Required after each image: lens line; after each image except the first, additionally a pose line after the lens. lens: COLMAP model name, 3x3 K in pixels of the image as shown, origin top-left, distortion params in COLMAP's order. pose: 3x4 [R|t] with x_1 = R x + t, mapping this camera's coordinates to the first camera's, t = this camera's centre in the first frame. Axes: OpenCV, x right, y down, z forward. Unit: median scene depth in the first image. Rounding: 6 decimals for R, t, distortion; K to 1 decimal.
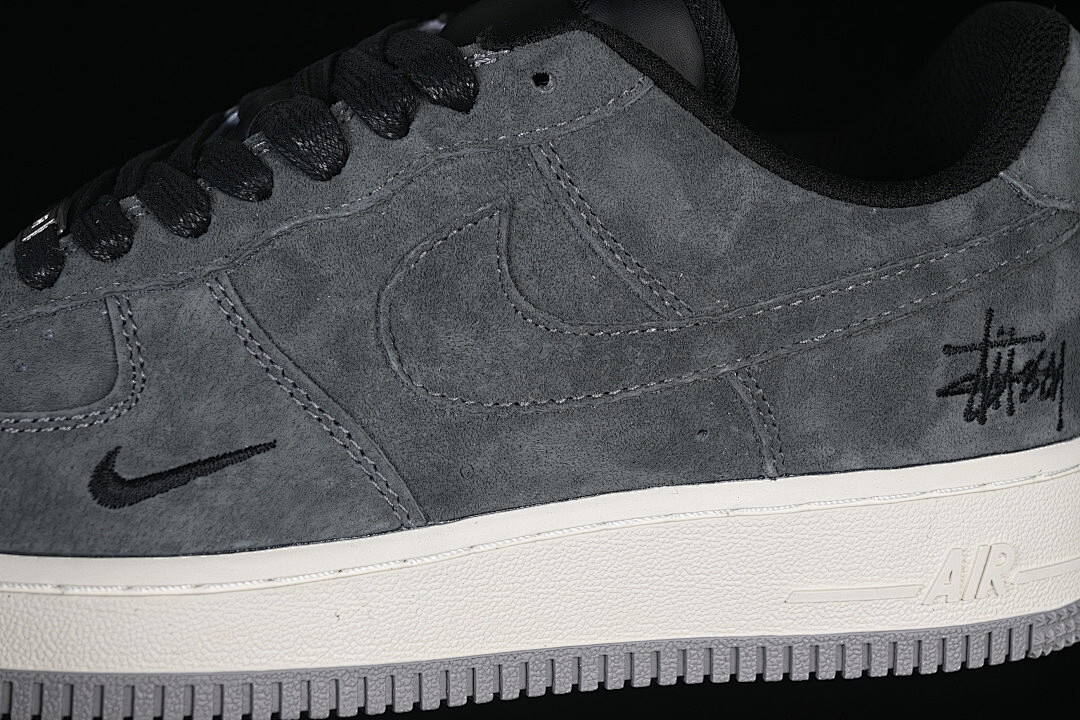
lens RADIAL K [[2344.4, 0, 540.0], [0, 2344.4, 360.0], [0, 0, 1]] dist [-0.001366, -0.013047]
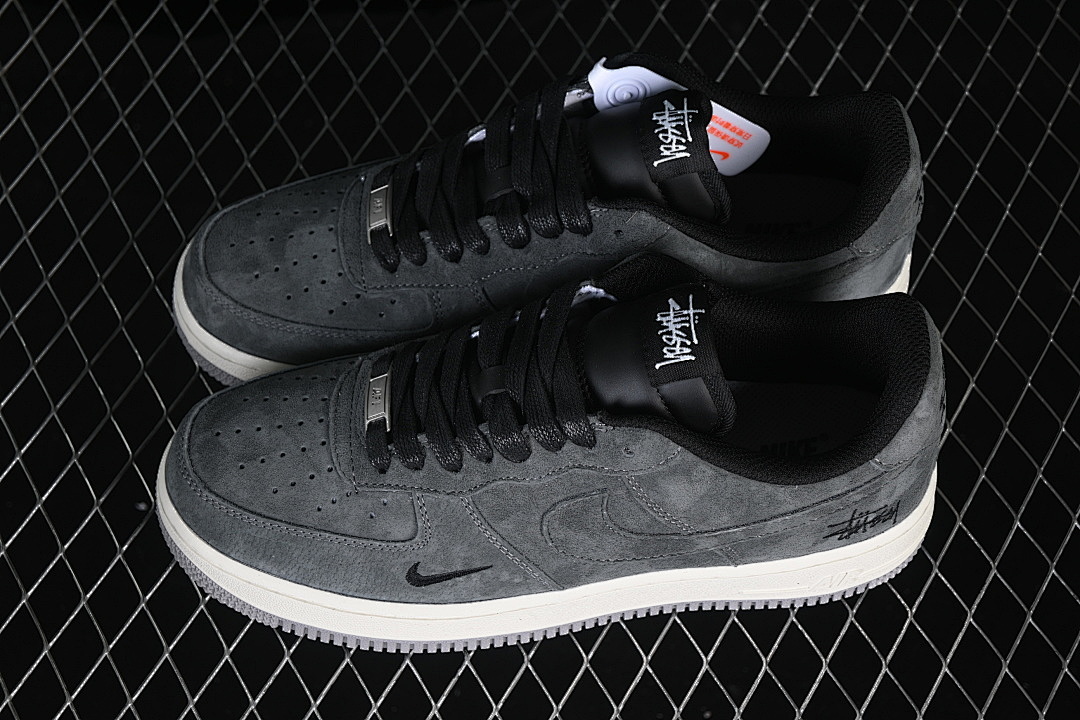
lens RADIAL K [[2344.4, 0, 540.0], [0, 2344.4, 360.0], [0, 0, 1]] dist [-0.001366, -0.013047]
pose [[0.991072, 0.106560, -0.080136, 0.076890], [-0.021872, 0.722831, 0.690678, -1.516155], [0.131523, -0.682759, 0.718708, -0.374102]]
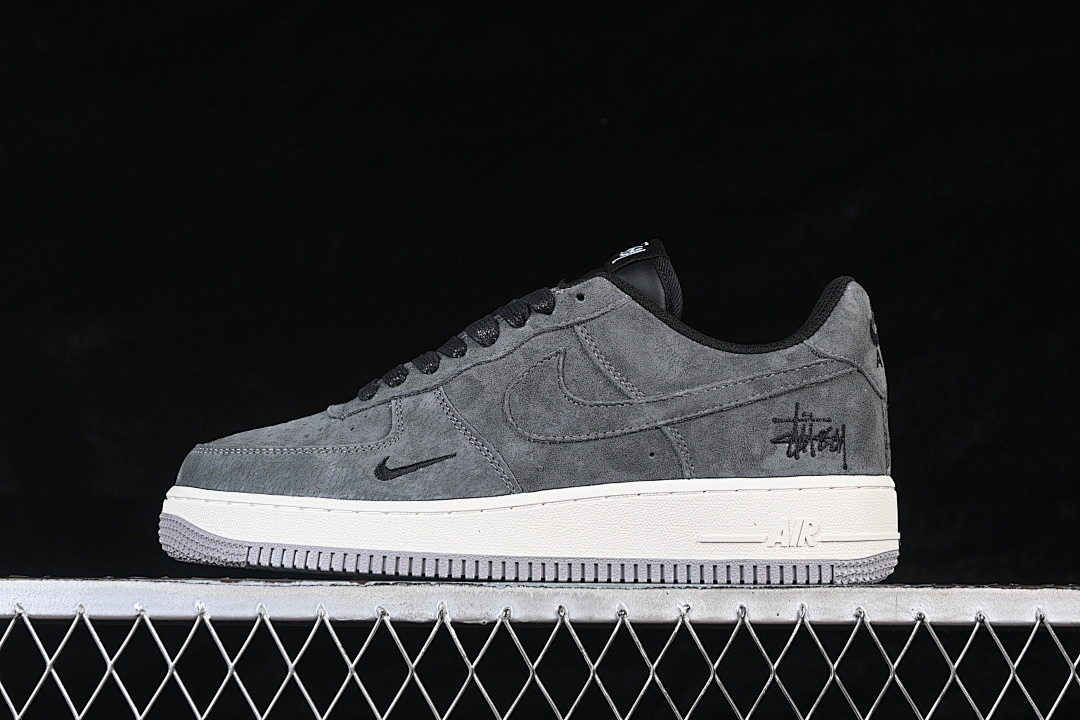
lens RADIAL K [[2344.4, 0, 540.0], [0, 2344.4, 360.0], [0, 0, 1]] dist [-0.001366, -0.013047]
pose [[0.963807, -0.034690, -0.264336, 0.544242], [-0.042647, 0.958669, -0.281308, 0.559724], [0.263169, 0.282400, 0.922493, -1.038799]]
